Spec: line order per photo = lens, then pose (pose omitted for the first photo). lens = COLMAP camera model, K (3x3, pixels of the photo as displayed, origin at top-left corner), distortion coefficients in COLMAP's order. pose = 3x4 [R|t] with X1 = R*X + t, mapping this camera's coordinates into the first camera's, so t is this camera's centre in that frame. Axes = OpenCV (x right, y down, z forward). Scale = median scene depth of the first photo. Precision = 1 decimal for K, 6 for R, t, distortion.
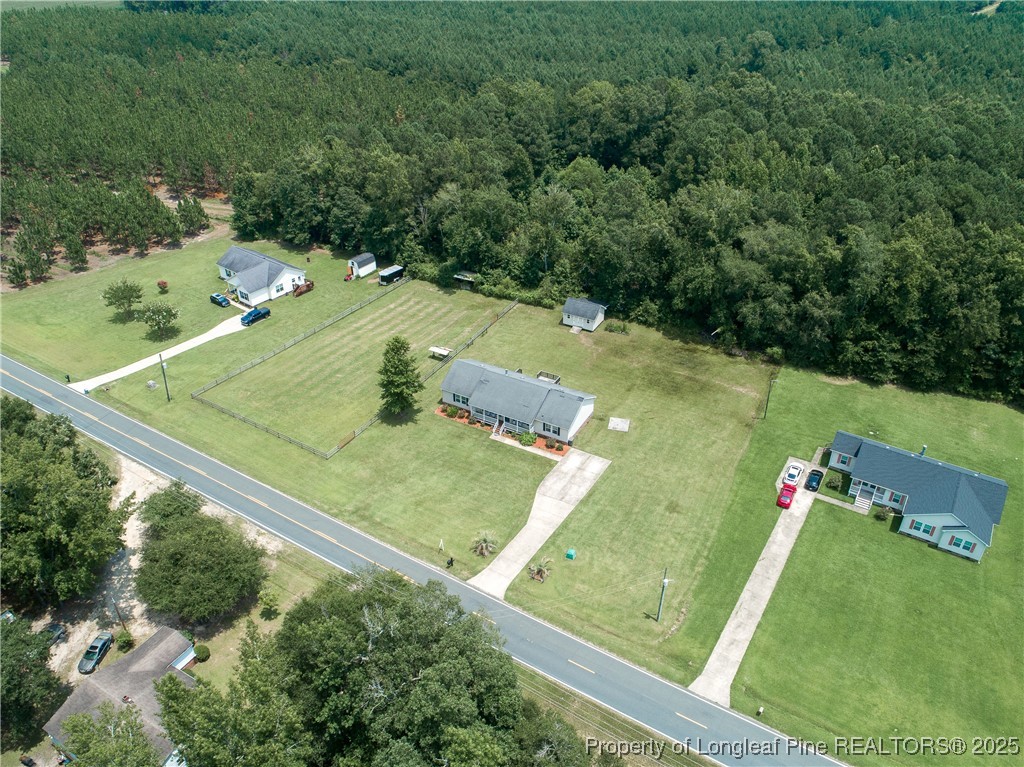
lens RADIAL K [[780.7, 0, 512.0], [0, 780.7, 383.5], [0, 0, 1]] dist [-0.013144, -0.000340]
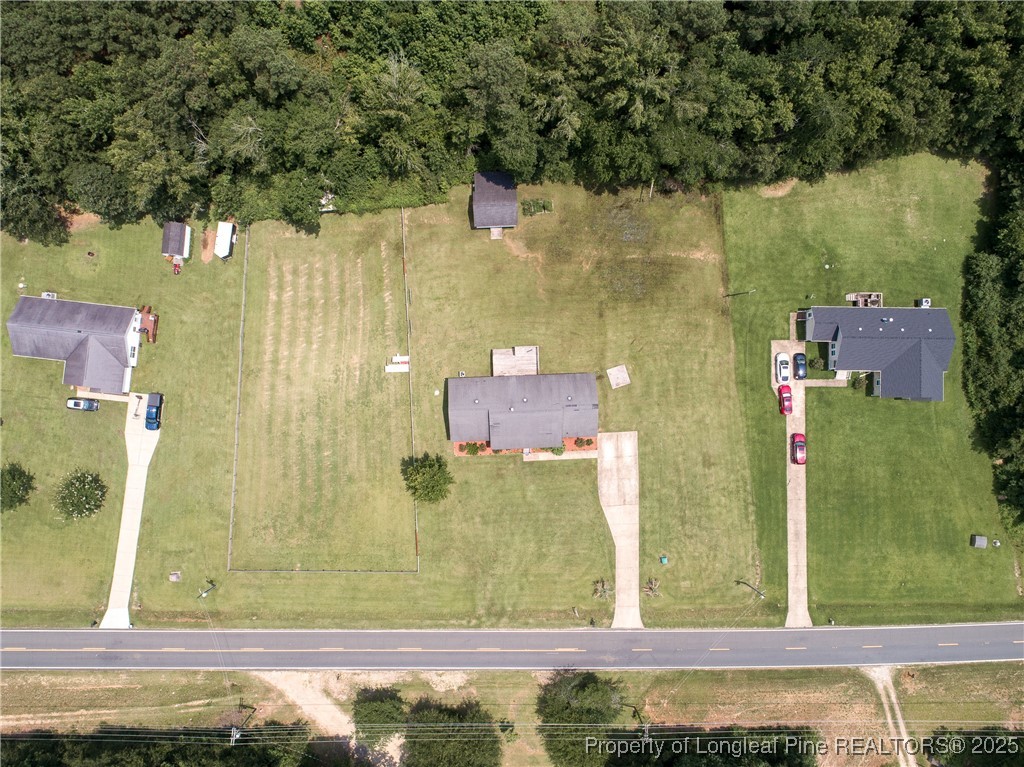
lens RADIAL K [[780.7, 0, 512.0], [0, 780.7, 383.5], [0, 0, 1]] dist [-0.013144, -0.000340]
pose [[0.851986, -0.522551, 0.032570, -0.020124], [0.266730, 0.486733, 0.831833, -0.771775], [-0.450528, -0.700023, 0.554069, 0.444181]]
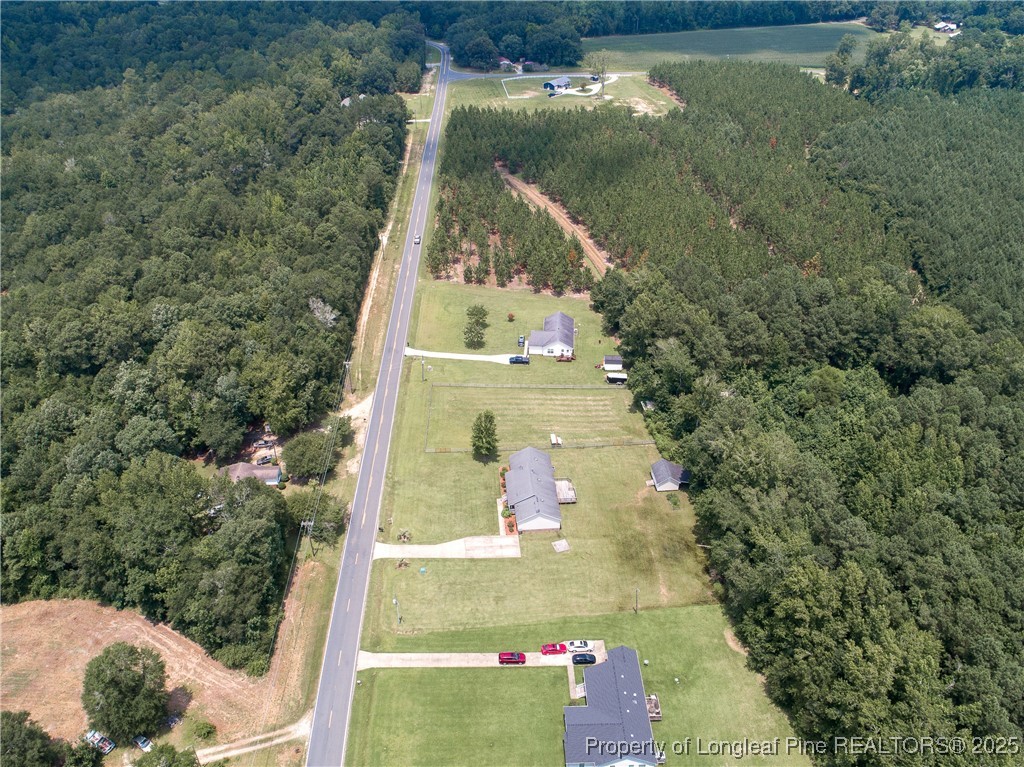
lens RADIAL K [[780.7, 0, 512.0], [0, 780.7, 383.5], [0, 0, 1]] dist [-0.013144, -0.000340]
pose [[0.556047, 0.466084, -0.688170, 0.834667], [-0.458412, 0.862630, 0.213841, -0.416155], [0.693303, 0.196560, 0.693321, -0.073374]]
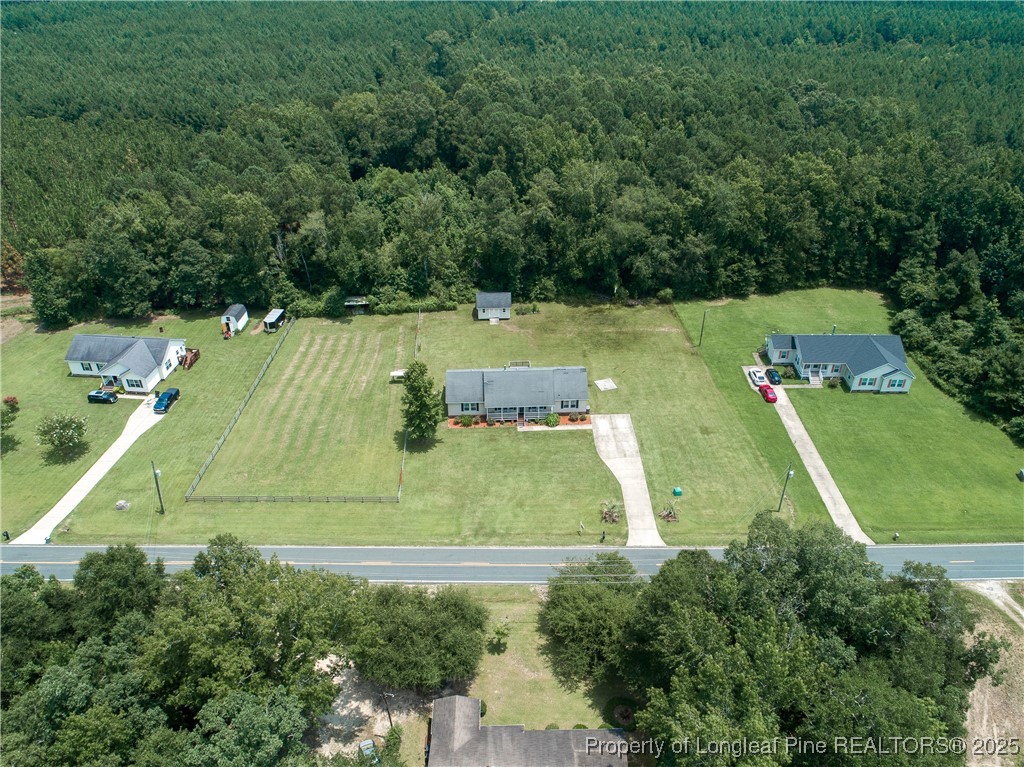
lens RADIAL K [[780.7, 0, 512.0], [0, 780.7, 383.5], [0, 0, 1]] dist [-0.013144, -0.000340]
pose [[0.851722, -0.287875, 0.437833, -0.423931], [0.290755, 0.954776, 0.062155, -0.052153], [-0.435925, 0.074363, 0.896905, 0.057380]]
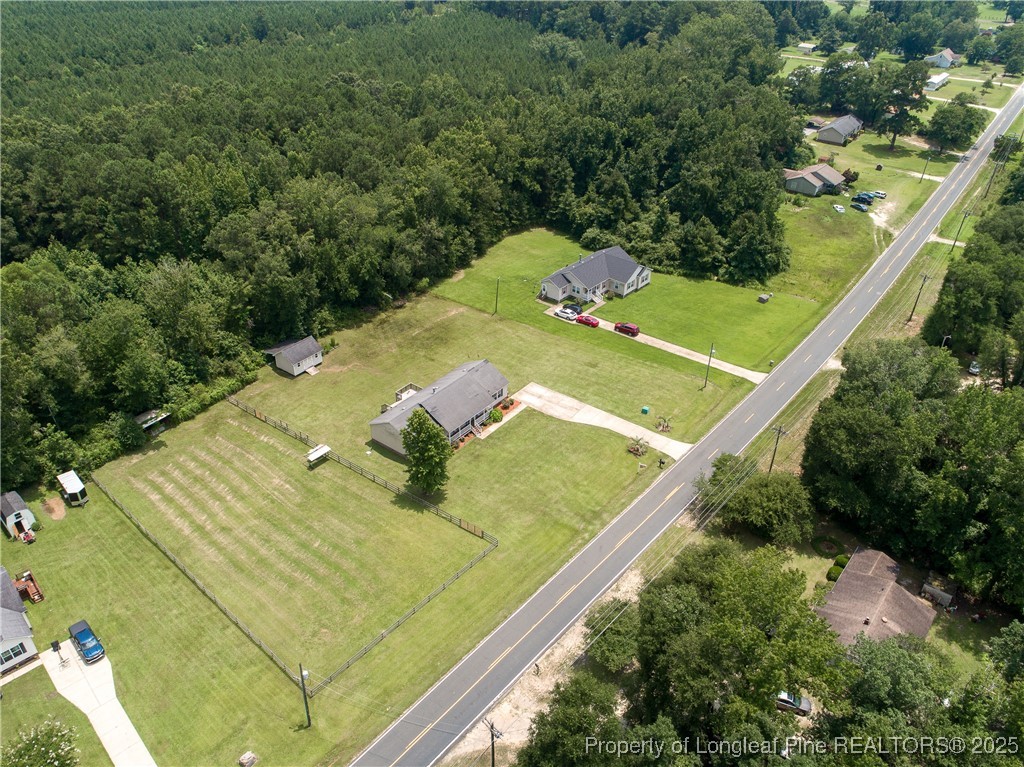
lens RADIAL K [[780.7, 0, 512.0], [0, 780.7, 383.5], [0, 0, 1]] dist [-0.013144, -0.000340]
pose [[0.143451, -0.531112, 0.835070, -0.756111], [0.533841, 0.752036, 0.386596, -0.325393], [-0.833328, 0.390337, 0.391410, 0.479525]]
